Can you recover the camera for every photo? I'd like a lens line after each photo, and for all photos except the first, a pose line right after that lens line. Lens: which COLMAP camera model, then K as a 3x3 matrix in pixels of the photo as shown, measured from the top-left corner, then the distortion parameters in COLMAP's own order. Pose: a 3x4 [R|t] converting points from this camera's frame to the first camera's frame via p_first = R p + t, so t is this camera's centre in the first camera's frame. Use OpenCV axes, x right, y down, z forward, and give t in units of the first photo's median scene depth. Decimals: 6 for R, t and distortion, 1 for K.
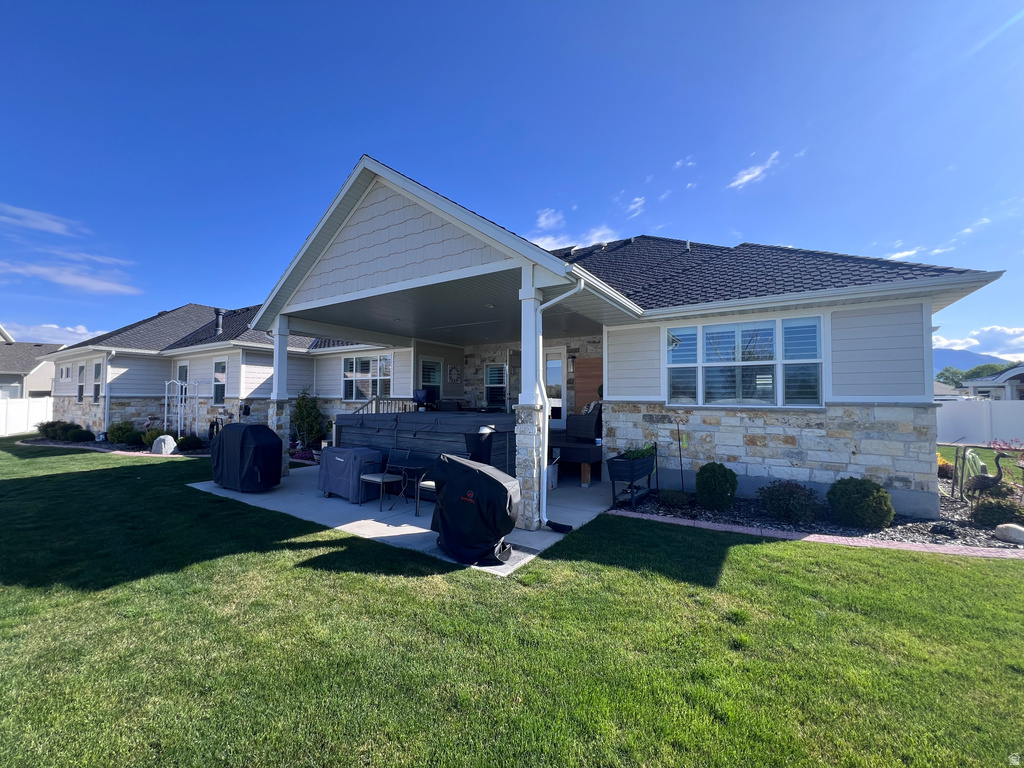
lens RADIAL K [[409.7, 0, 512.0], [0, 409.7, 384.0], [0, 0, 1]] dist [-0.000129, 0.000390]
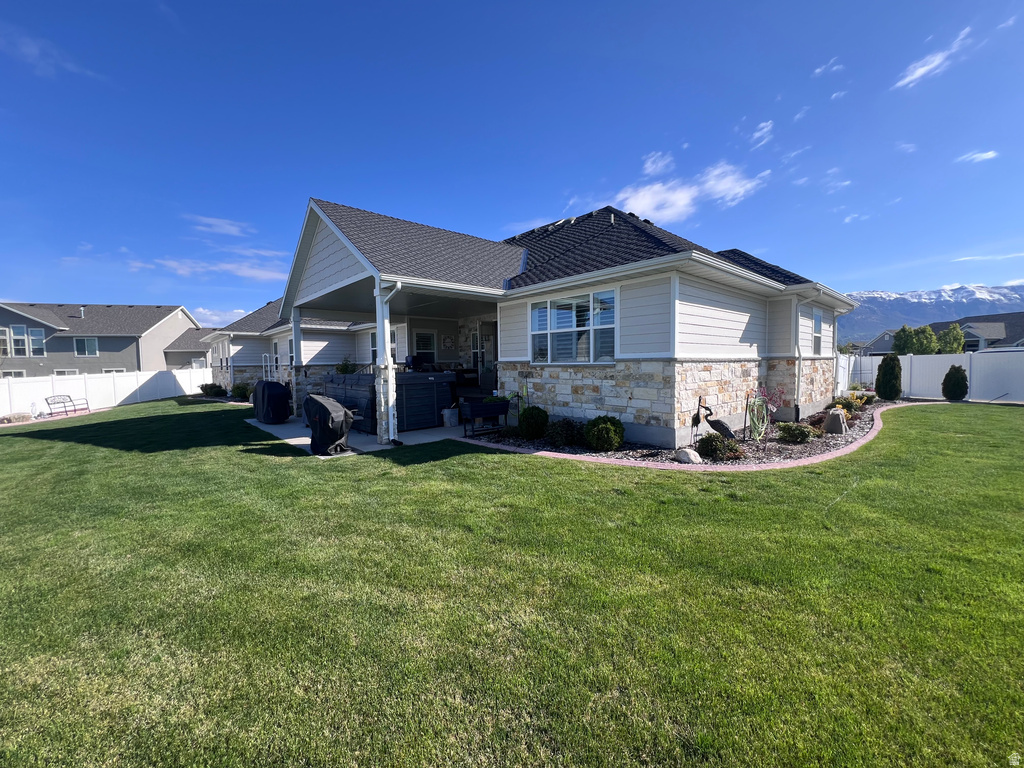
lens RADIAL K [[409.7, 0, 512.0], [0, 409.7, 384.0], [0, 0, 1]] dist [-0.000129, 0.000390]
pose [[0.964579, -0.007358, -0.263691, 0.530866], [0.030783, 0.995921, 0.084810, 0.002999], [0.261992, -0.089923, 0.960872, -0.207418]]
